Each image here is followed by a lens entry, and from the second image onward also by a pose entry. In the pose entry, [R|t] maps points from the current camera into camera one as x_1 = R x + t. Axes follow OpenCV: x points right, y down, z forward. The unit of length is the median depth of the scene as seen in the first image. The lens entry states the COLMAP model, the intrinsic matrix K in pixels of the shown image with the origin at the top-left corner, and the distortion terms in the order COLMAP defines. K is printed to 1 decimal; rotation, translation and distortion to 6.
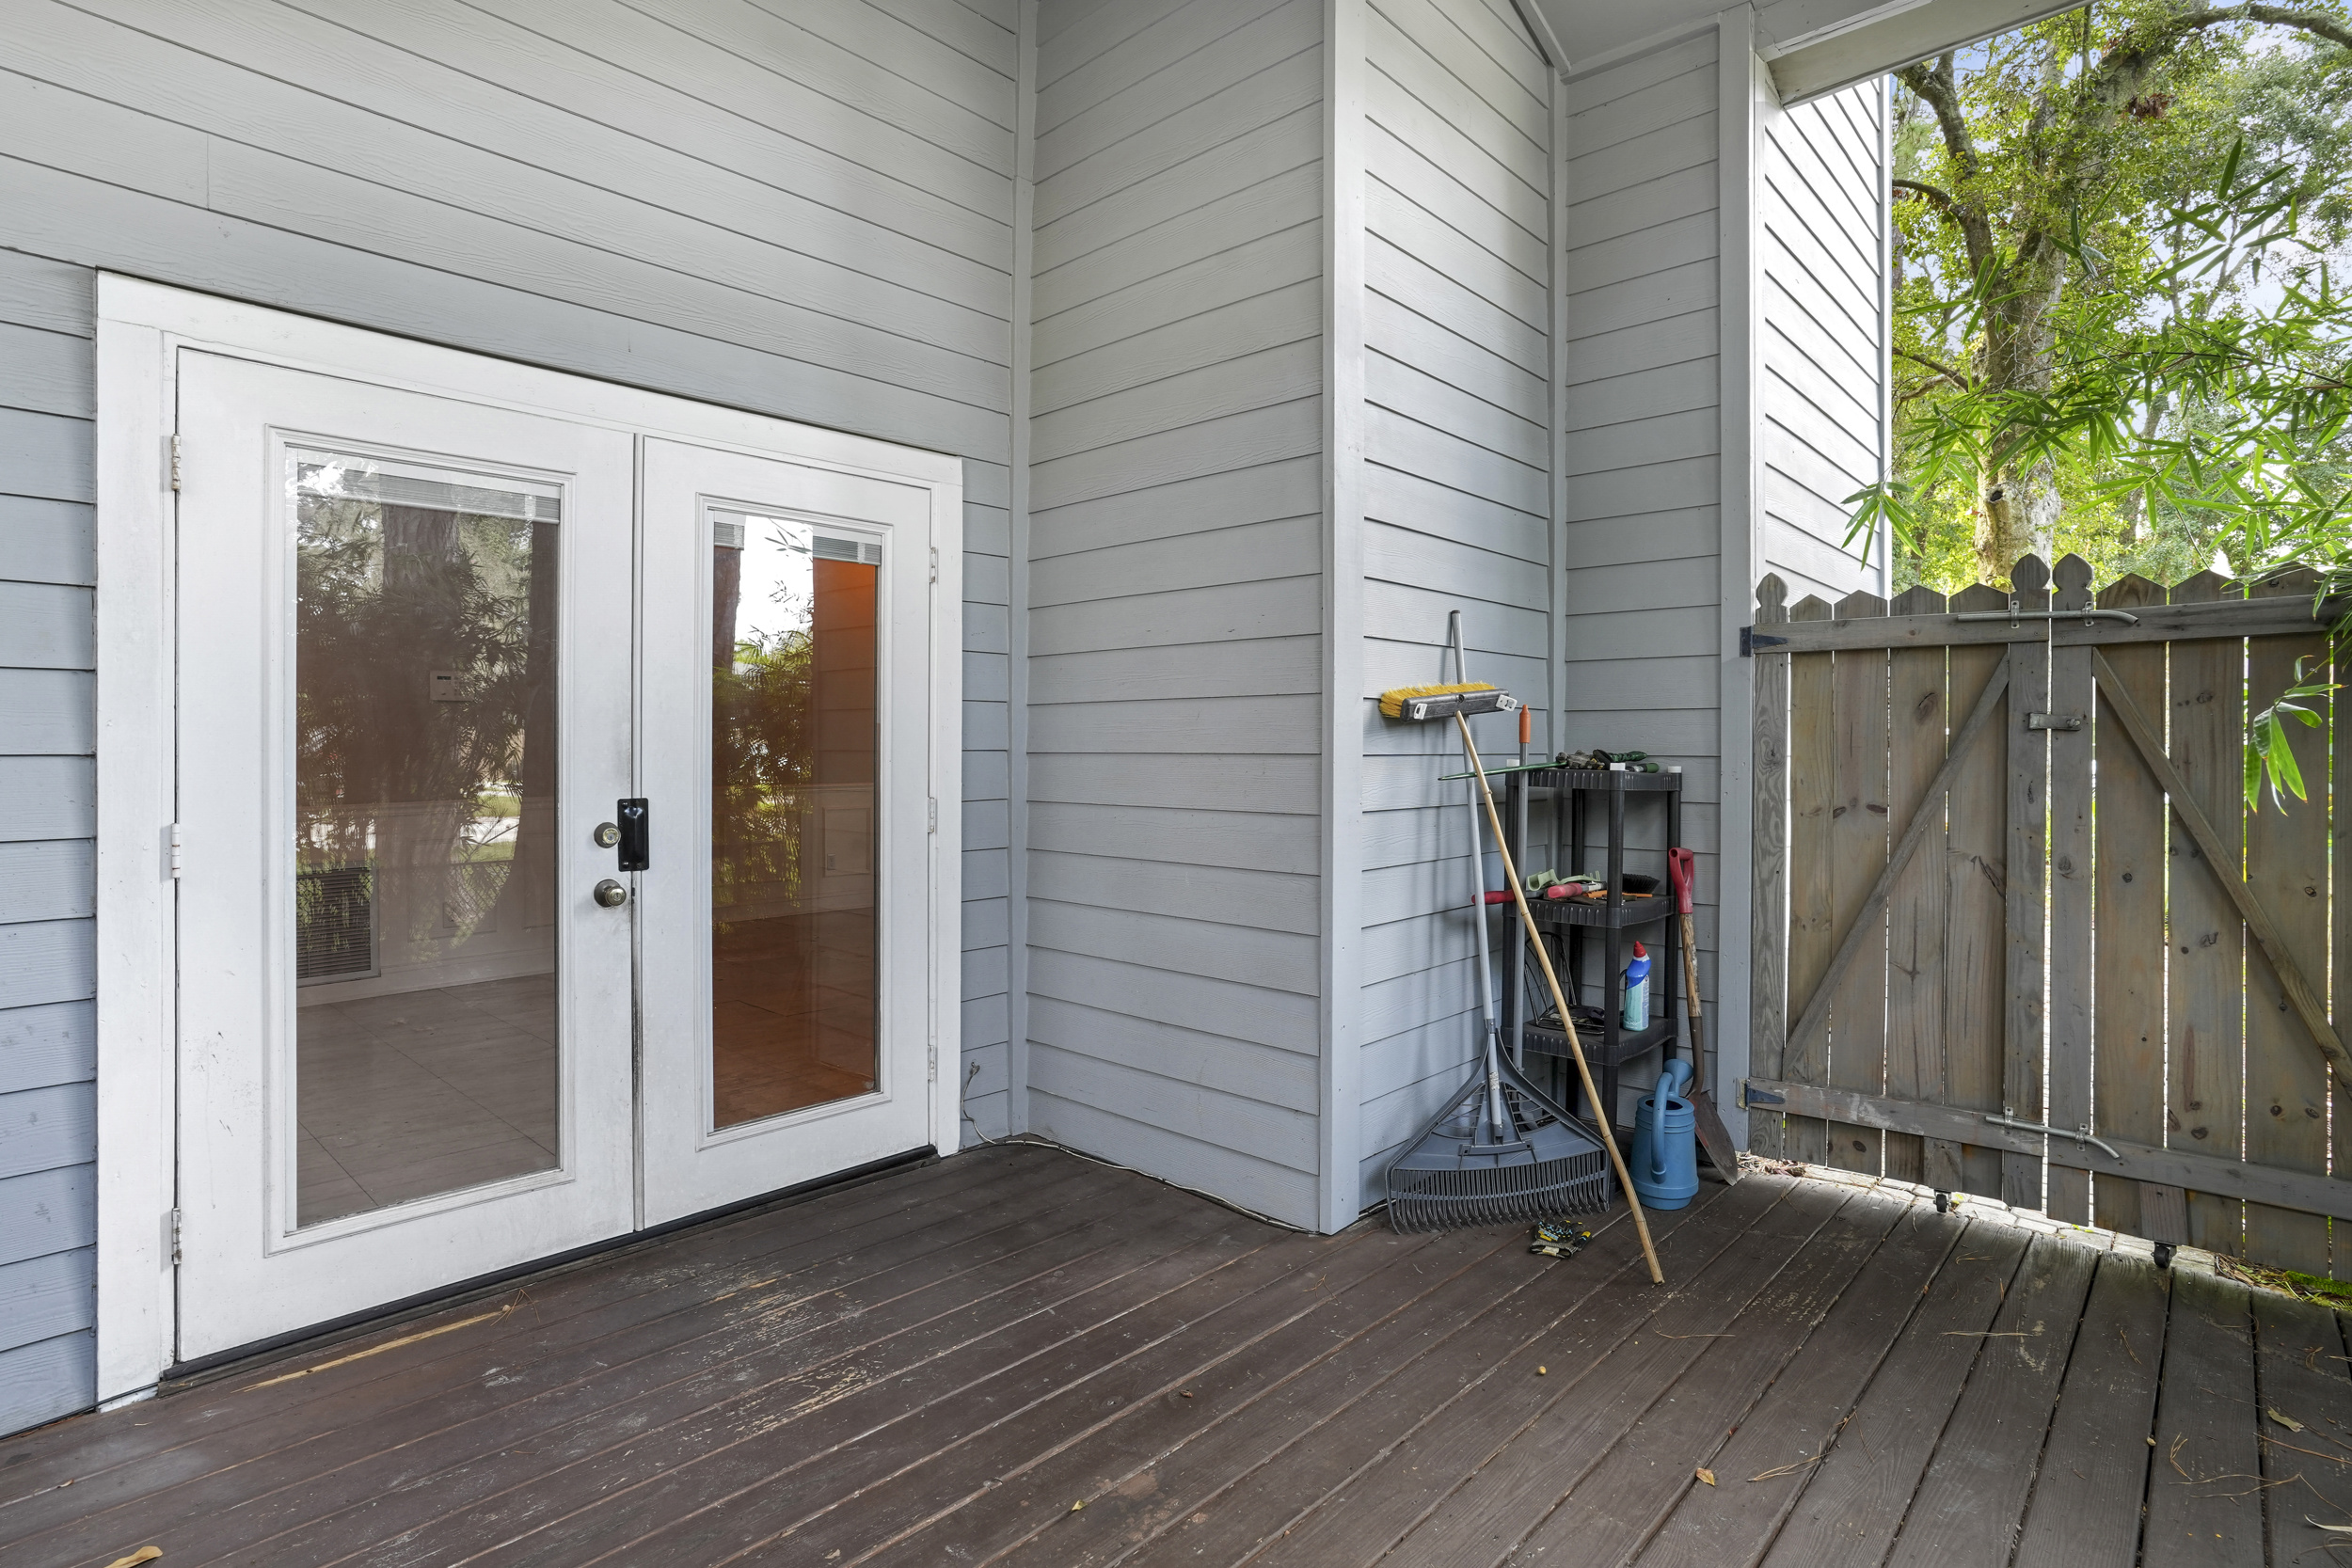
lens RADIAL K [[1184.8, 0, 1178.4], [0, 1184.8, 778.2], [0, 0, 1]] dist [-0.072621, 0.031967]
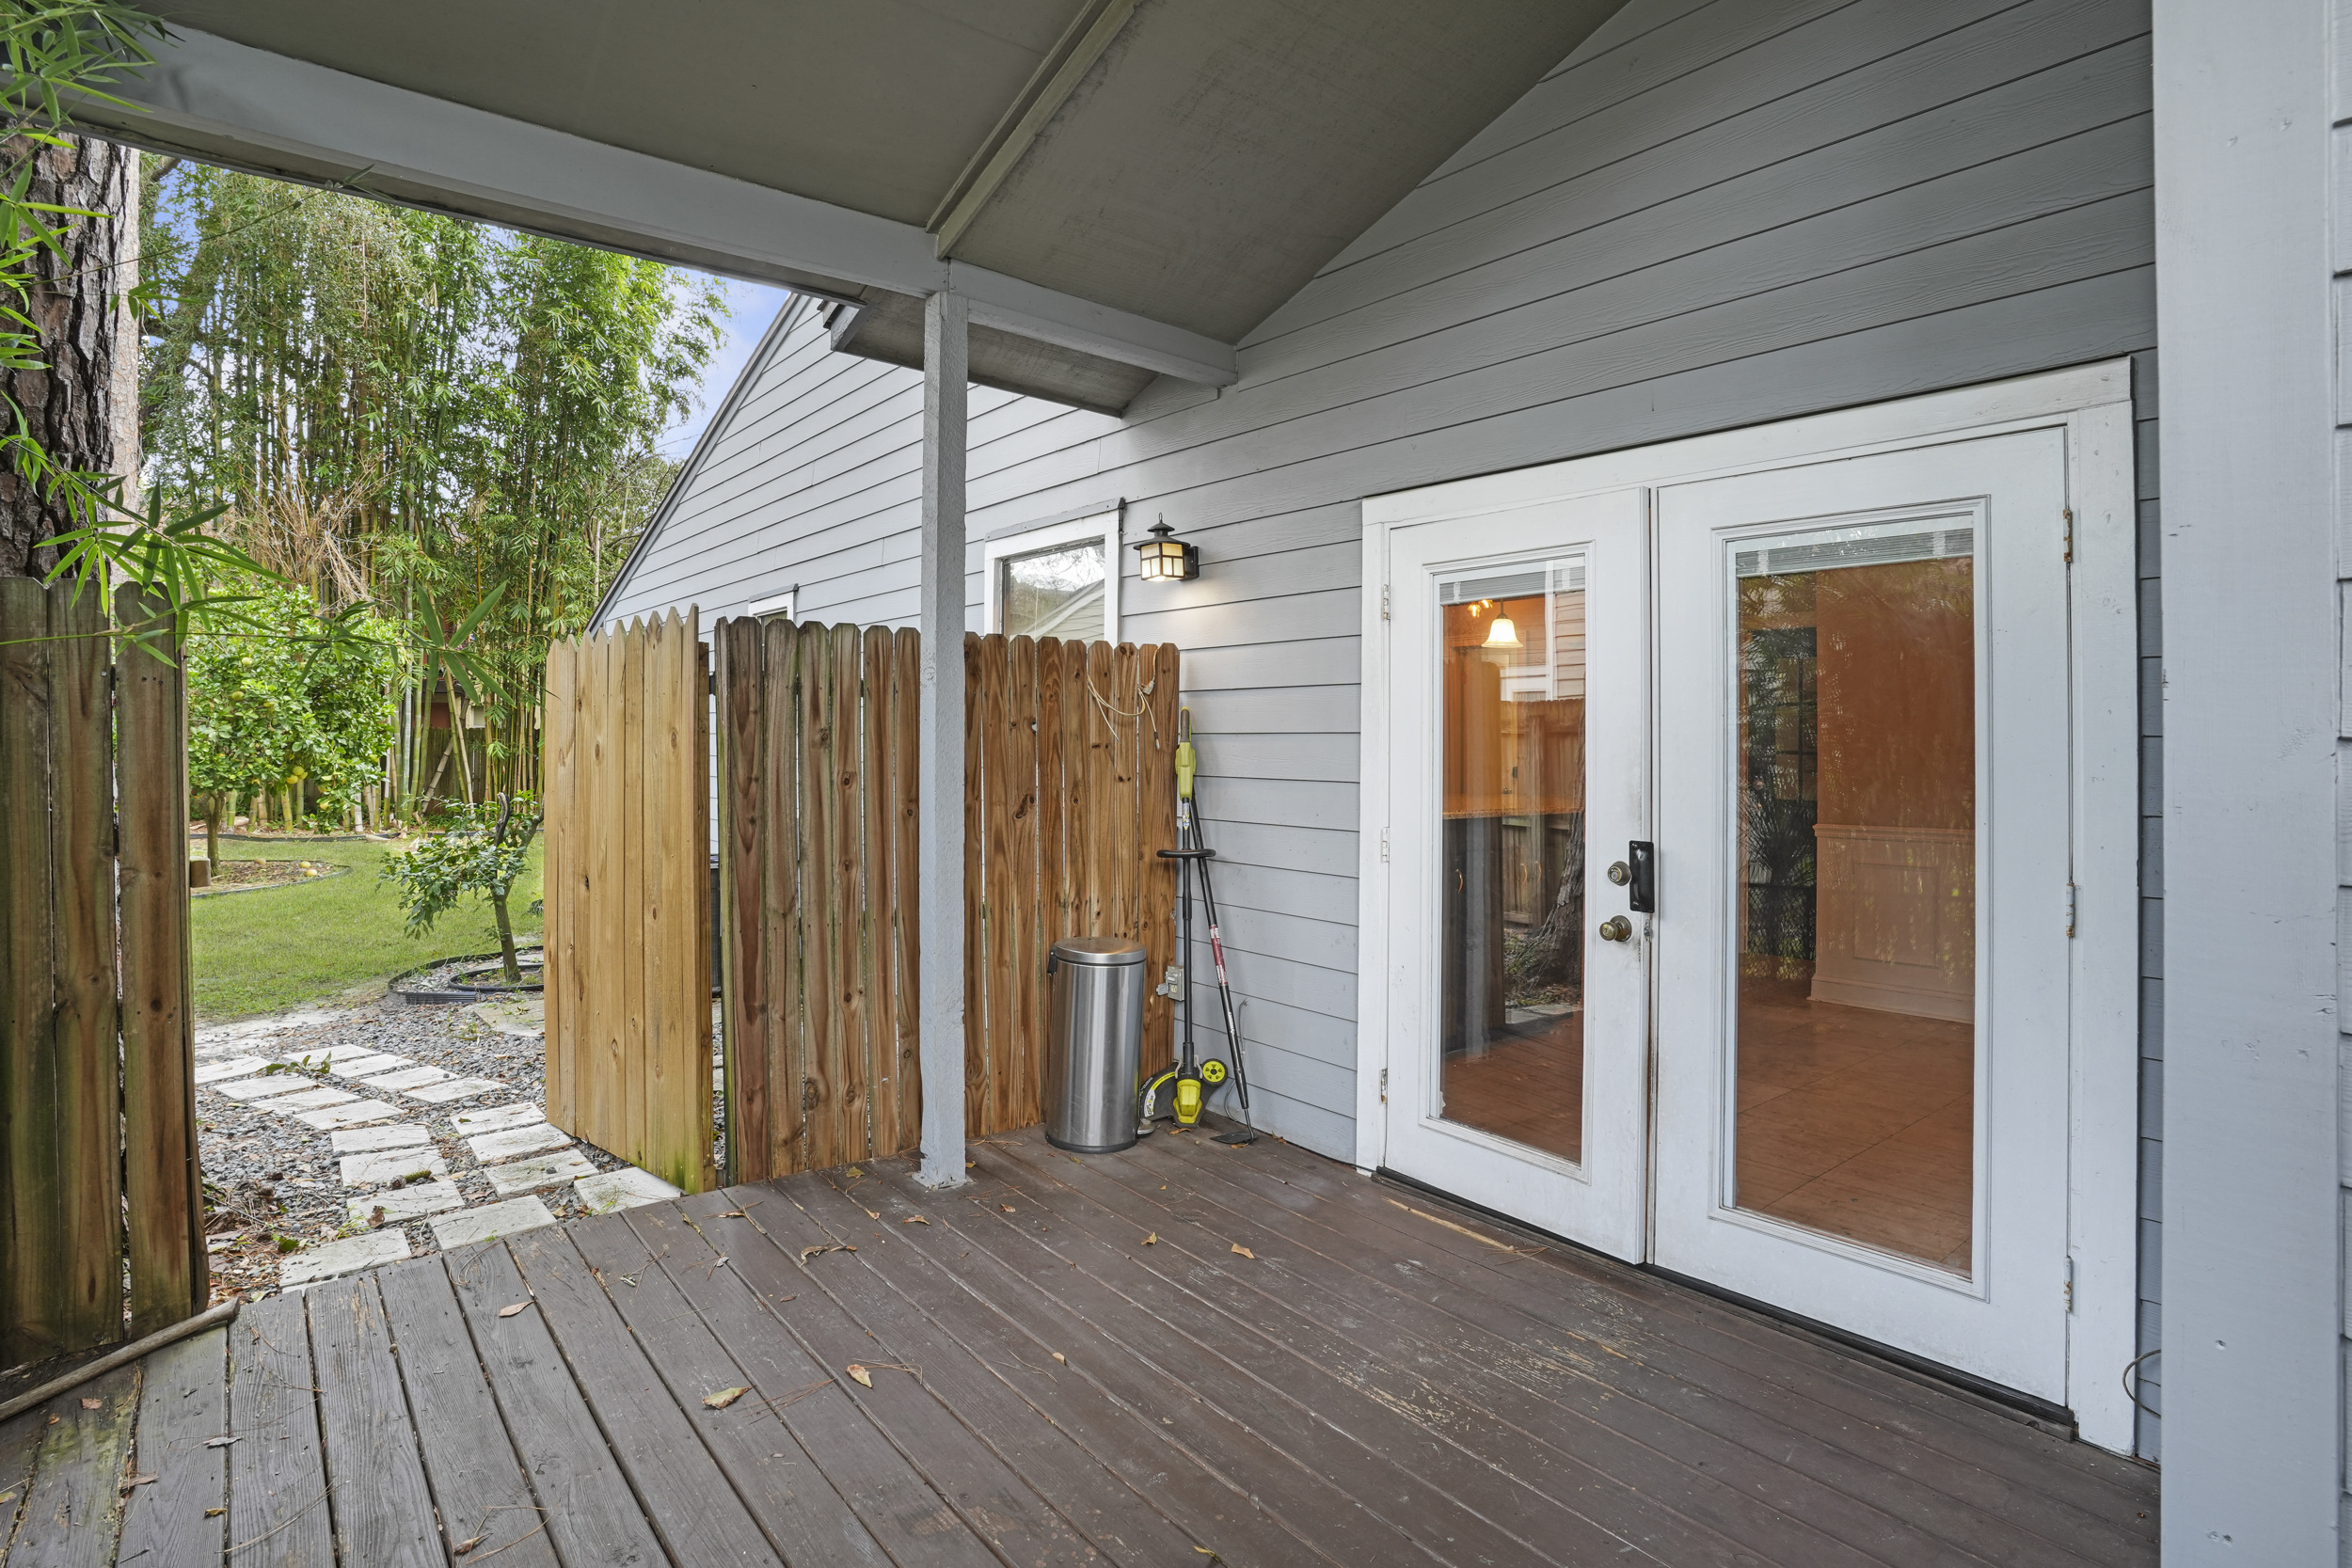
lens RADIAL K [[1184.8, 0, 1178.4], [0, 1184.8, 778.2], [0, 0, 1]] dist [-0.072621, 0.031967]
pose [[-0.141790, 0.031326, -0.989401, 0.631621], [-0.033474, 0.998776, 0.036420, -0.065120], [0.989331, 0.038284, -0.140568, 0.756167]]
